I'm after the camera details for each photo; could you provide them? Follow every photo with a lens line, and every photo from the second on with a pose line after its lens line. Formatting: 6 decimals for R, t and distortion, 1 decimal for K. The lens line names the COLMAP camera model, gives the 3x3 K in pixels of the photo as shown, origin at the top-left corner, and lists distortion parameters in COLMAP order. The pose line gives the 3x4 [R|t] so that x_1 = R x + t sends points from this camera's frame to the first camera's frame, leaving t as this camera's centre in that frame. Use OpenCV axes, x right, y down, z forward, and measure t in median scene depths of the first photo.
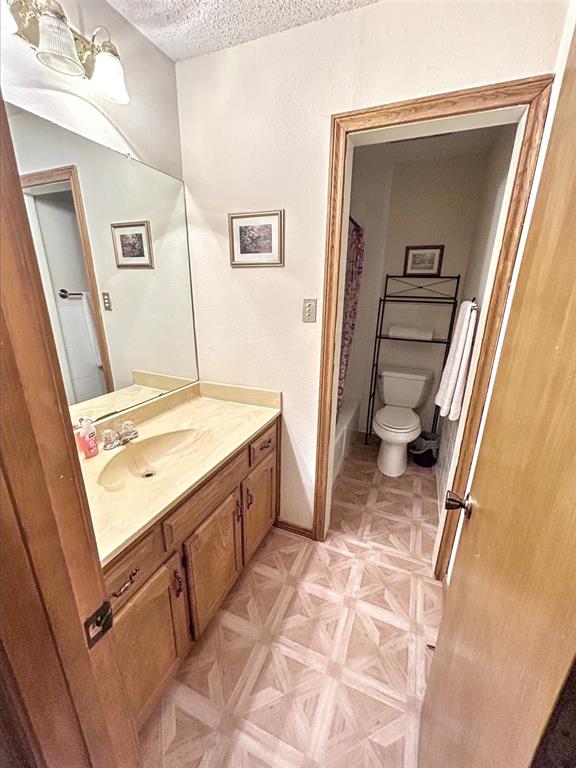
lens RADIAL K [[314.2, 0, 288.0], [0, 314.2, 384.0], [0, 0, 1]] dist [-0.002534, 0.002957]
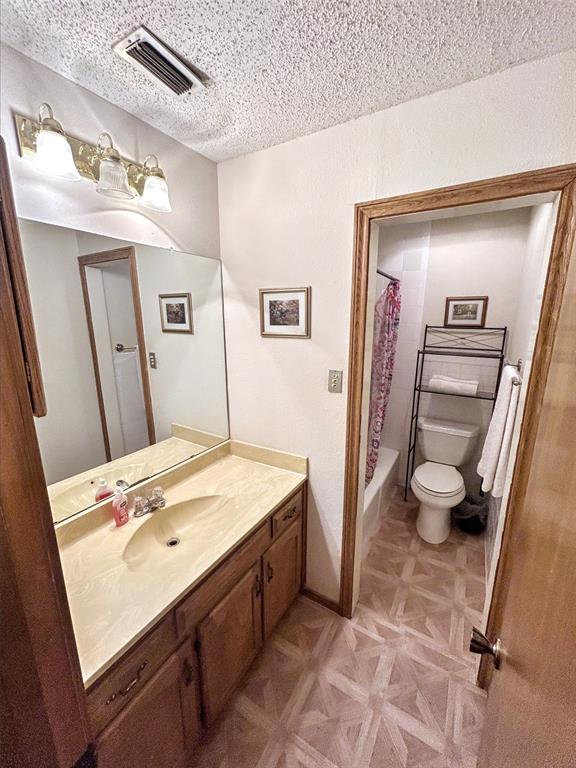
lens RADIAL K [[314.2, 0, 288.0], [0, 314.2, 384.0], [0, 0, 1]] dist [-0.002534, 0.002957]
pose [[0.989592, 0.015160, -0.143098, 0.056591], [-0.026957, 0.996360, -0.080865, -0.126894], [0.141352, 0.083881, 0.986399, -0.006557]]
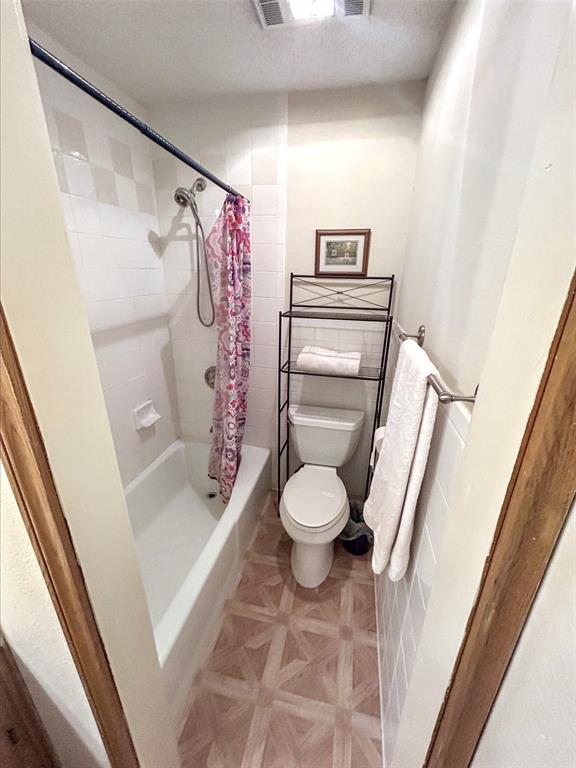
lens RADIAL K [[314.2, 0, 288.0], [0, 314.2, 384.0], [0, 0, 1]] dist [-0.002534, 0.002957]
pose [[0.983342, -0.064648, 0.169877, 0.303313], [0.056759, 0.997090, 0.050899, -0.250541], [-0.172673, -0.040409, 0.984150, 0.573533]]
